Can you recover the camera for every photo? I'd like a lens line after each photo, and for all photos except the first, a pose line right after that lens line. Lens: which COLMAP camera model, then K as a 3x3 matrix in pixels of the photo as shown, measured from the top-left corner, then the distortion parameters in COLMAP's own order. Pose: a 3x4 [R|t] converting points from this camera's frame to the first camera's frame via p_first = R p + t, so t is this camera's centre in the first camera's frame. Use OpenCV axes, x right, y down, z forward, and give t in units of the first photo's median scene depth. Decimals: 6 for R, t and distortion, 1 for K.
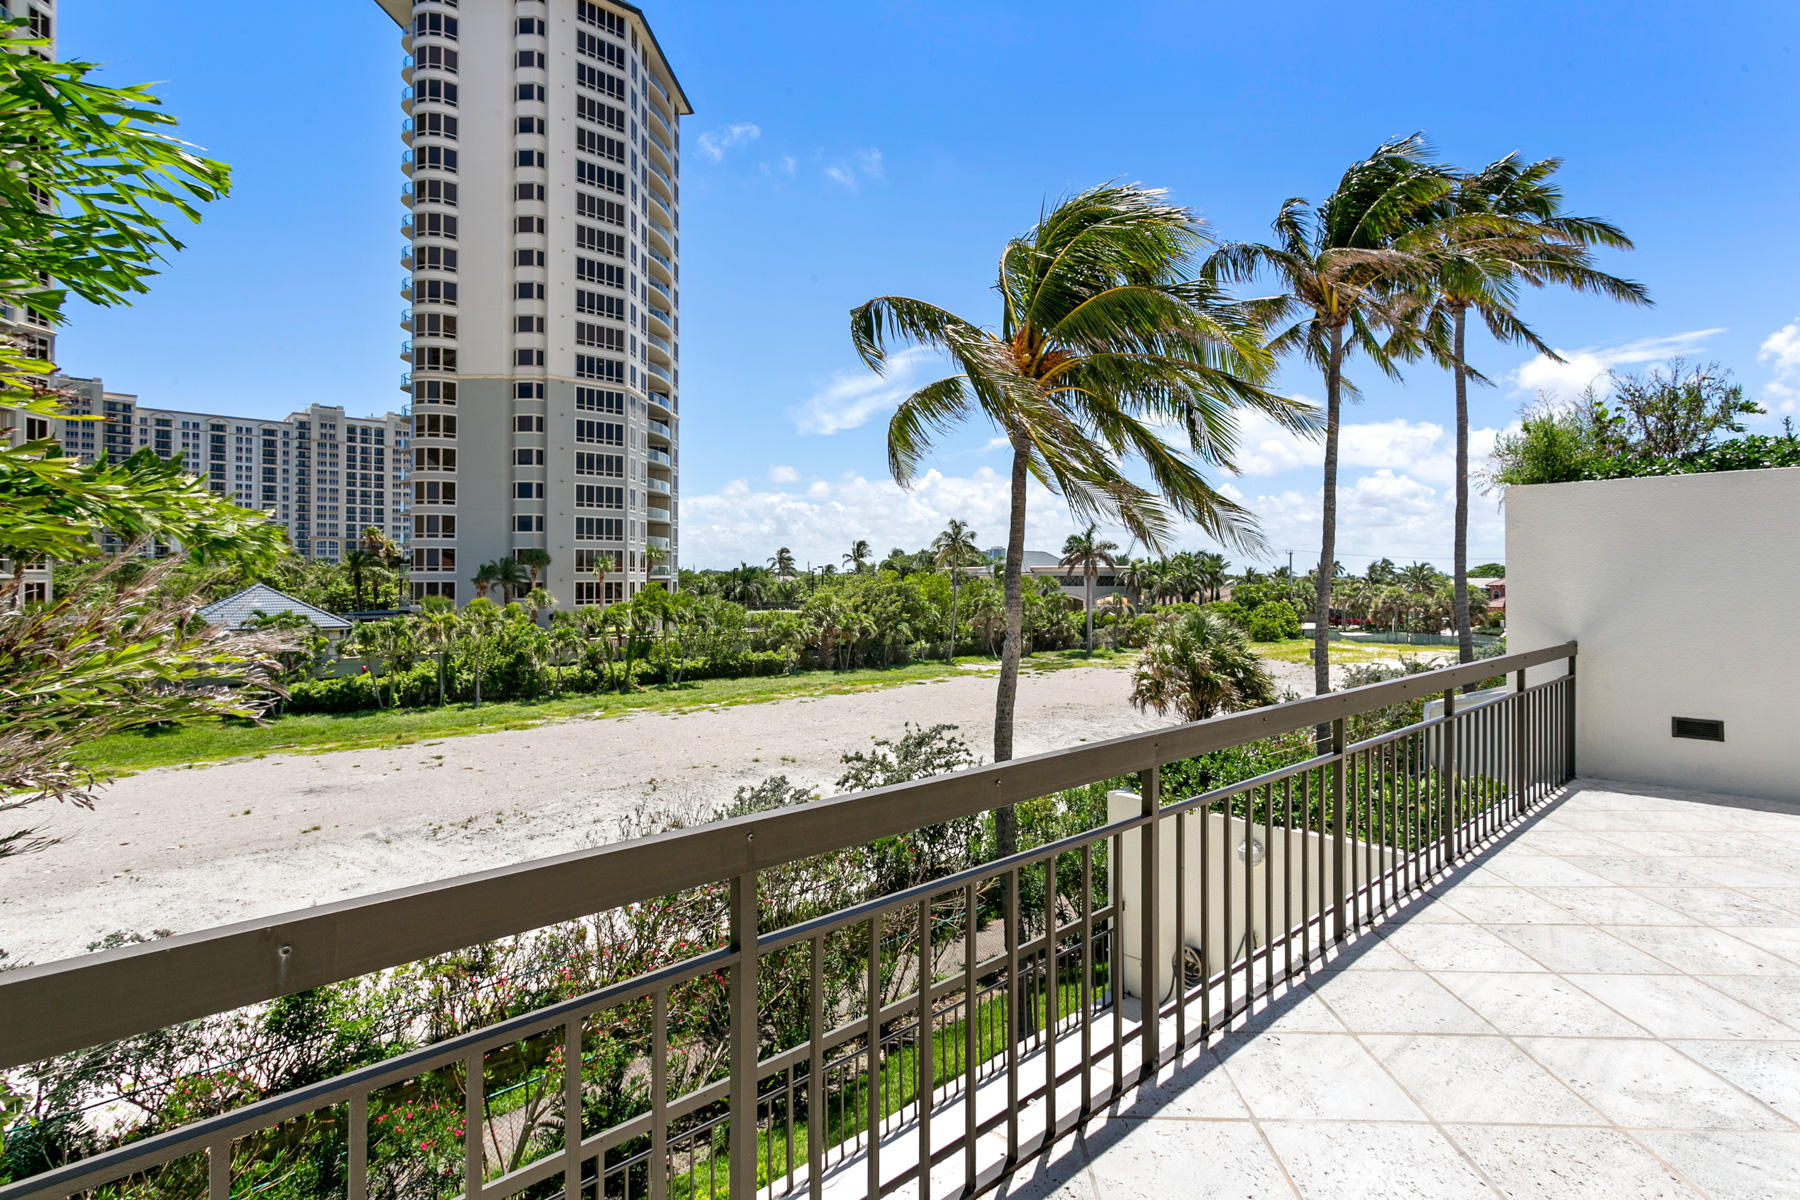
lens RADIAL K [[874.5, 0, 965.4], [0, 874.5, 548.6], [0, 0, 1]] dist [-0.006908, 0.000657]
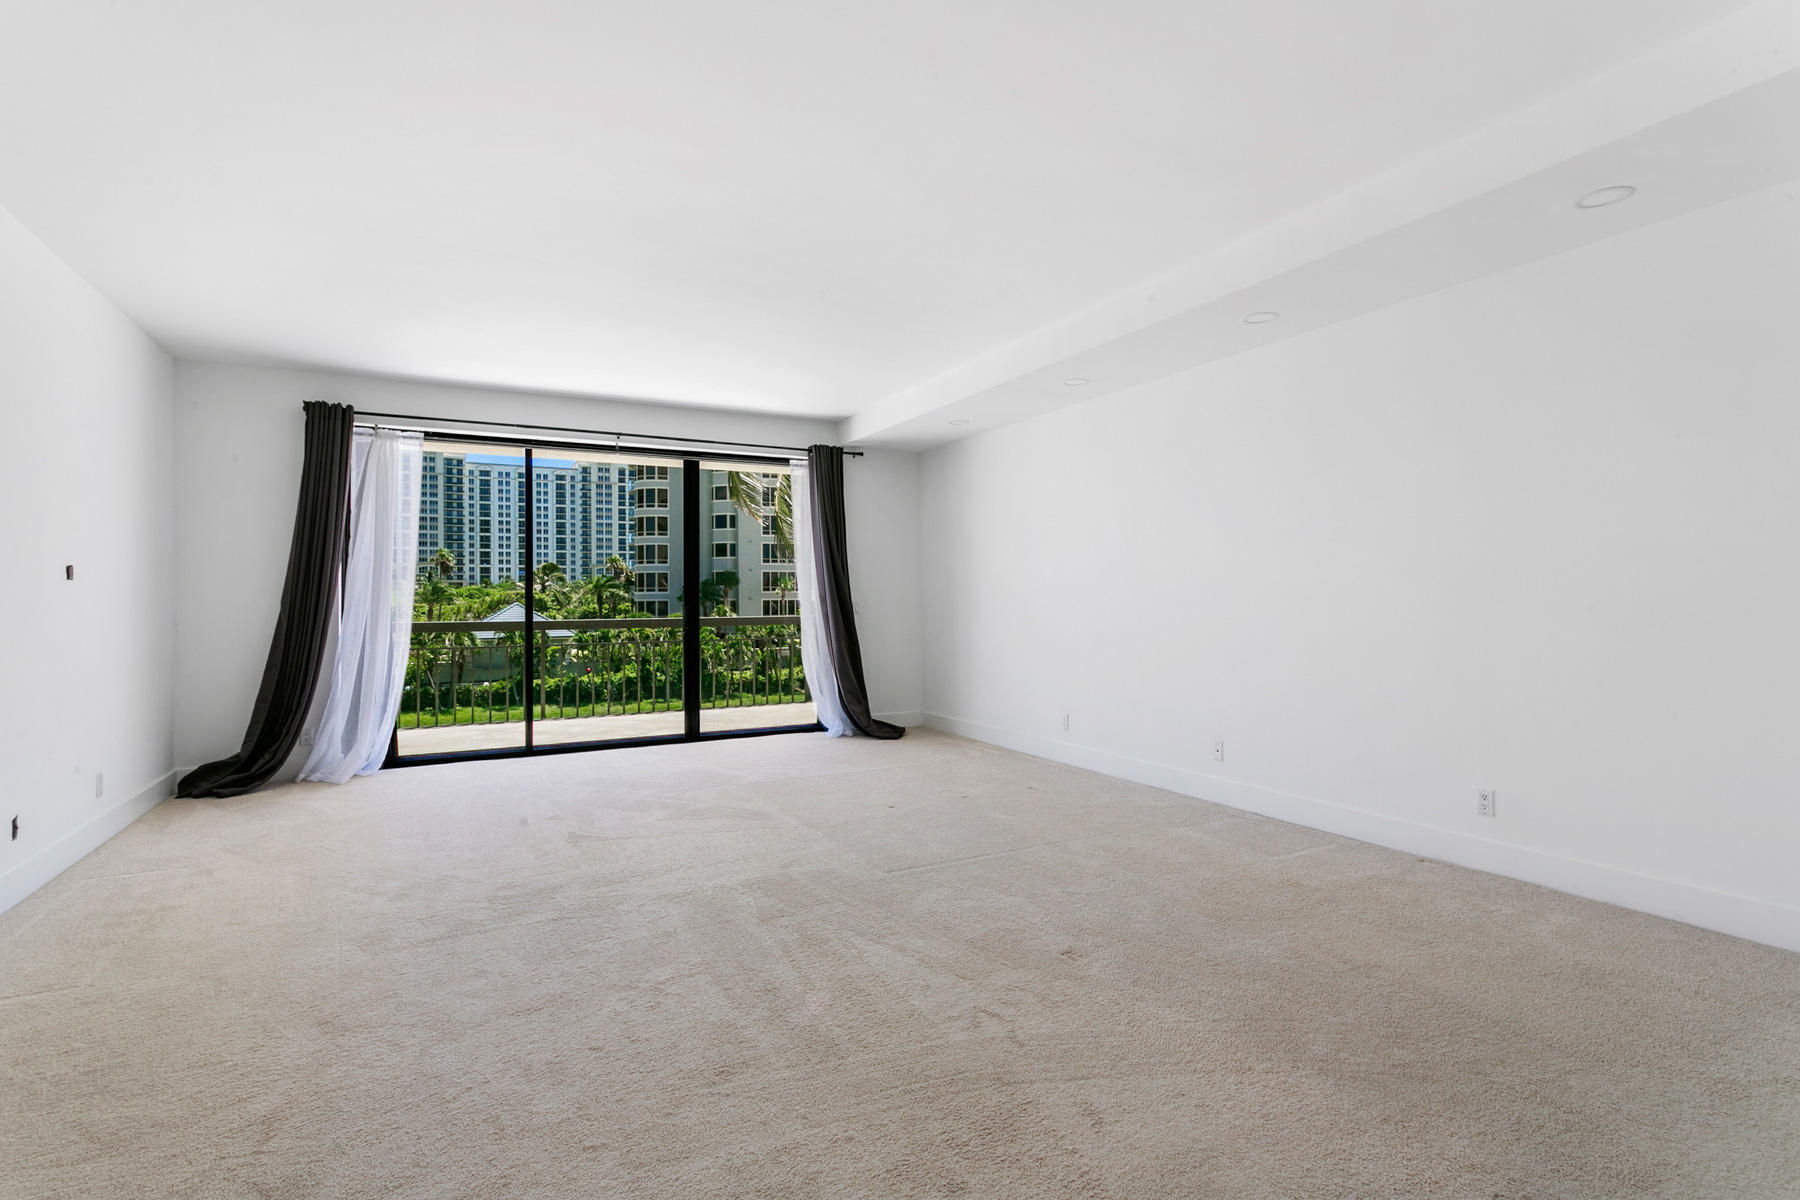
lens RADIAL K [[874.5, 0, 911.5], [0, 874.5, 572.3], [0, 0, 1]] dist [-0.006908, 0.000657]
pose [[0.957784, -0.016904, -0.286990, 0.089165], [0.018822, 0.999815, 0.003926, 0.001344], [0.286871, -0.009162, 0.957926, -0.048945]]
